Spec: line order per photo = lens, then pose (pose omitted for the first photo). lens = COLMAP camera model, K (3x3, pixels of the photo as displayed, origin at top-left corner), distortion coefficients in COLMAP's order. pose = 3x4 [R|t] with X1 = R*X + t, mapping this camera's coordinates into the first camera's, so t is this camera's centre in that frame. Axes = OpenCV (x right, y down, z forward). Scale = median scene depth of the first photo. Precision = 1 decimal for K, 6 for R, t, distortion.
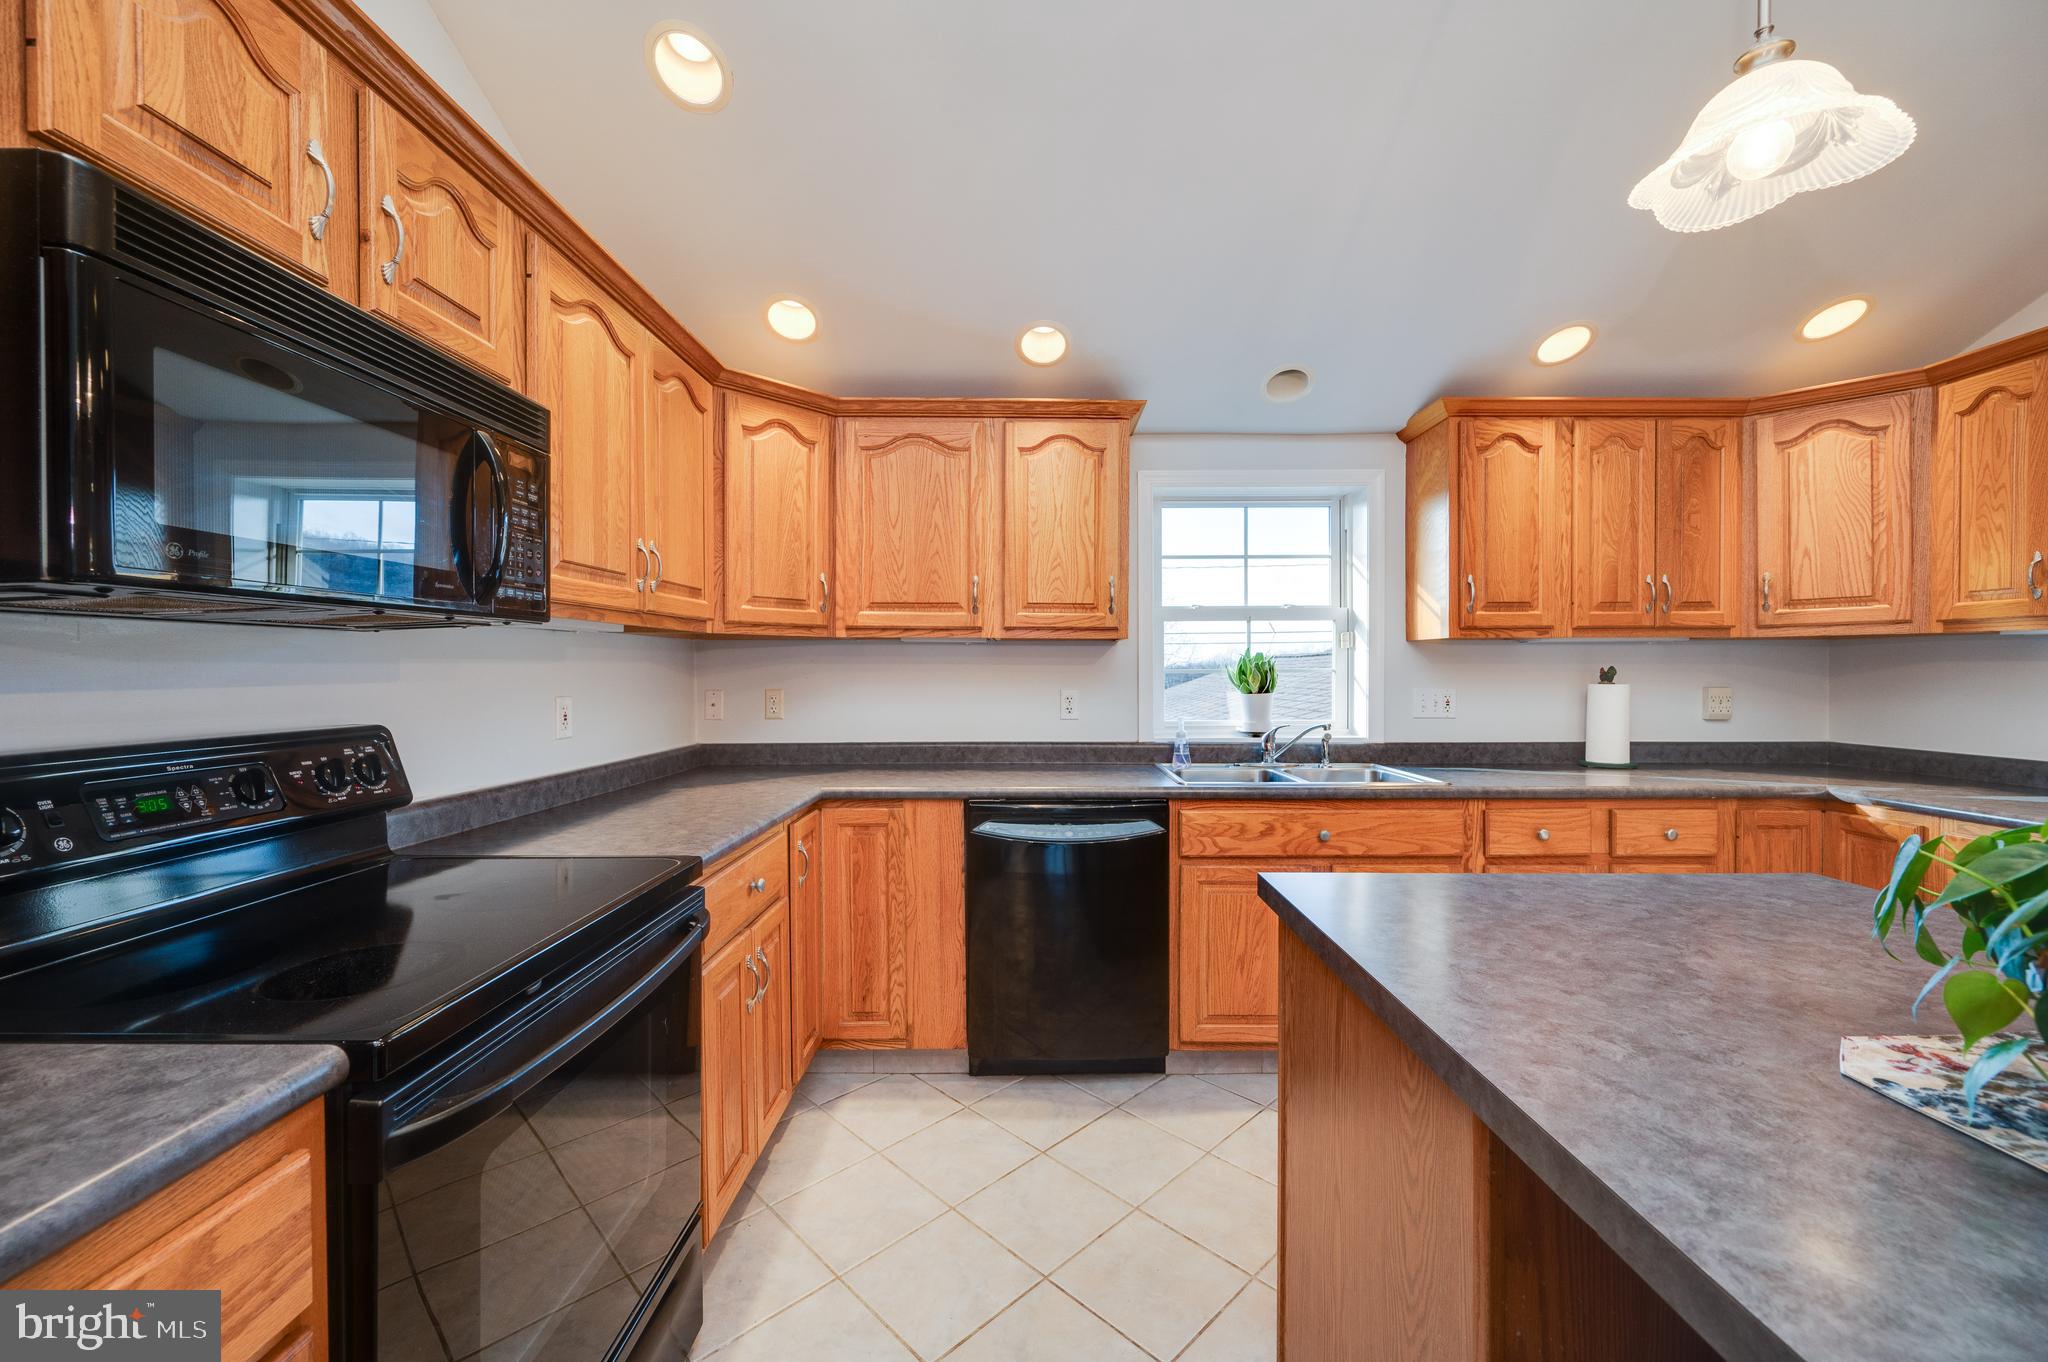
lens RADIAL K [[803.6, 0, 1028.9], [0, 803.6, 681.2], [0, 0, 1]] dist [-0.000357, -0.000163]
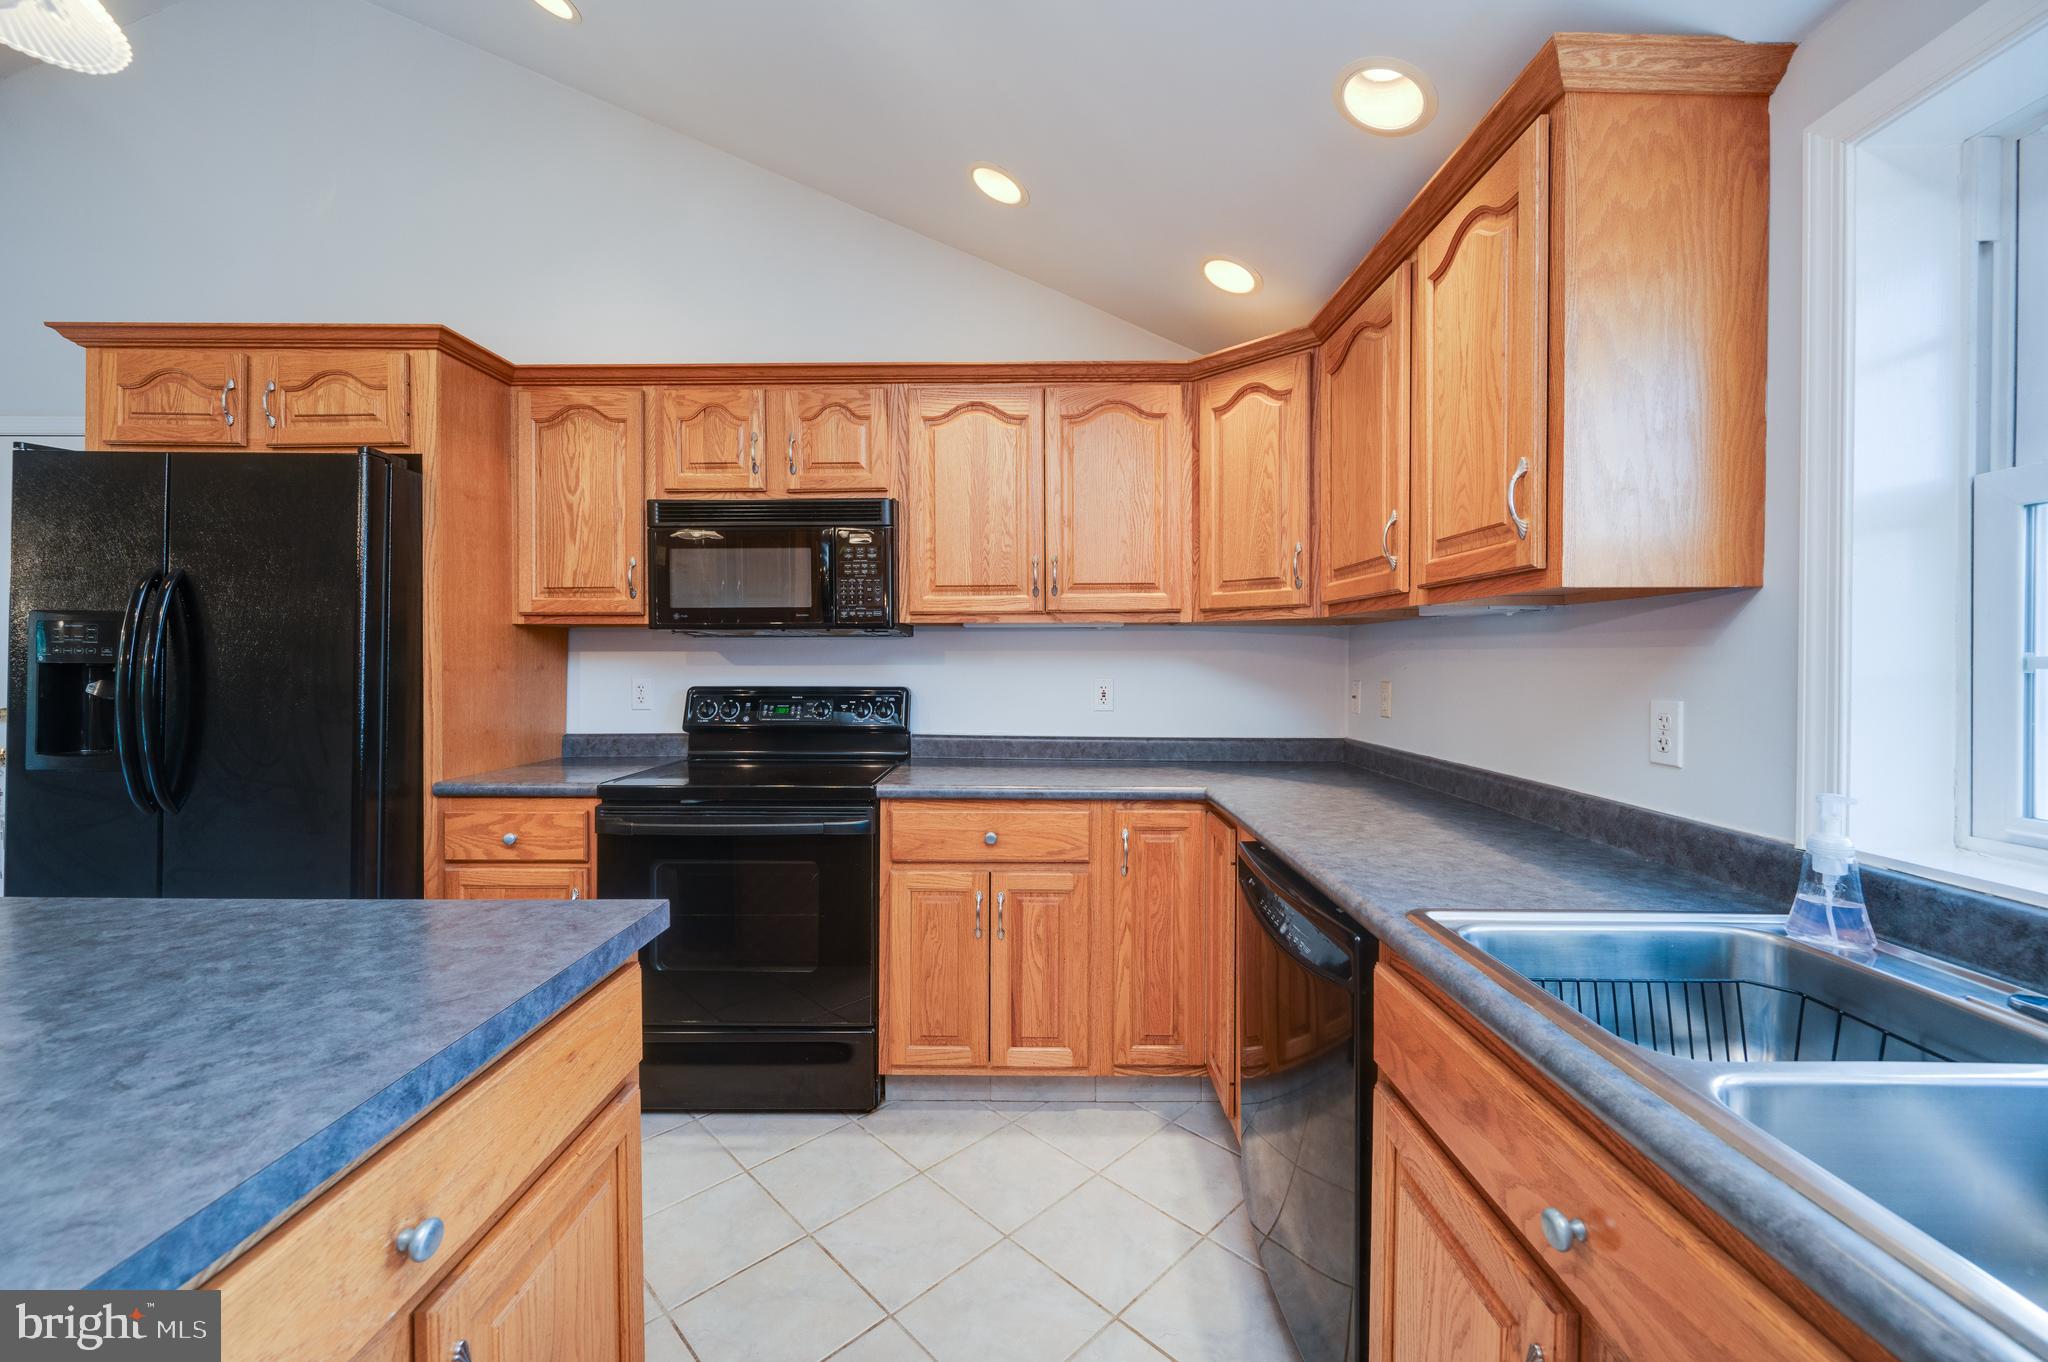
lens RADIAL K [[803.6, 0, 1017.1], [0, 803.6, 669.7], [0, 0, 1]] dist [-0.000357, -0.000163]
pose [[-0.009360, 0.012741, -0.999875, 0.586308], [-0.016238, 0.999785, 0.012892, -0.007799], [0.999824, 0.016356, -0.009151, 0.720648]]
